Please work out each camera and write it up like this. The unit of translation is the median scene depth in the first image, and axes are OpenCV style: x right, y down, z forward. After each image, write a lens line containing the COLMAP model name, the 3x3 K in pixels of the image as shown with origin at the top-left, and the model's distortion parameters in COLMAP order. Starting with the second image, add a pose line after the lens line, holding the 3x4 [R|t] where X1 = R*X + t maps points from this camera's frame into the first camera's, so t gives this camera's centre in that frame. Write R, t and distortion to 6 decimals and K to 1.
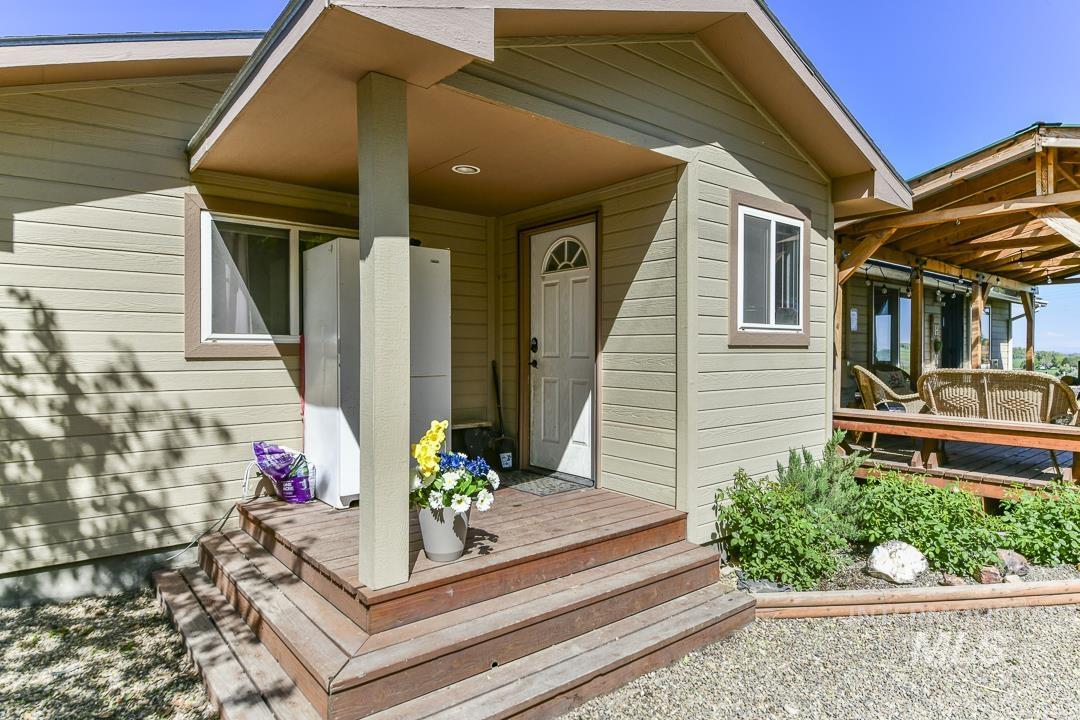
lens RADIAL K [[624.1, 0, 537.2], [0, 624.1, 360.9], [0, 0, 1]] dist [0.035597, -0.051788]
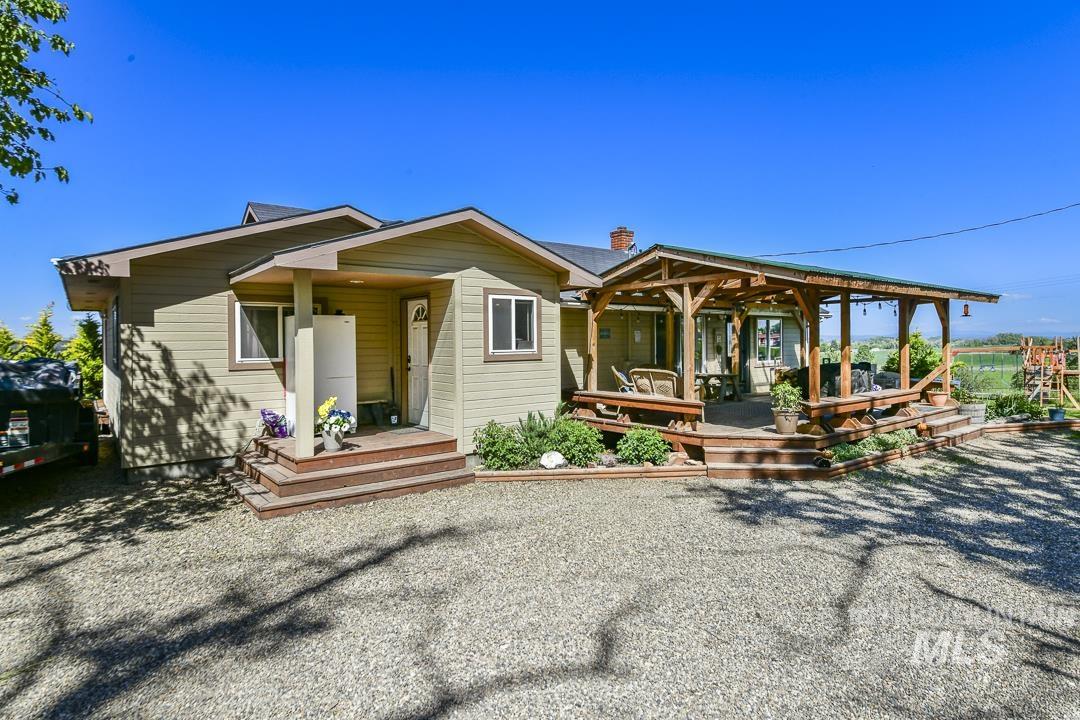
lens RADIAL K [[585.0, 0, 541.1], [0, 585.0, 348.3], [0, 0, 1]] dist [0.000616, -0.000283]
pose [[0.999871, -0.009545, -0.012894, 0.551948], [0.009450, 0.999927, -0.007473, -0.053761], [0.012965, 0.007350, 0.999889, -1.017731]]
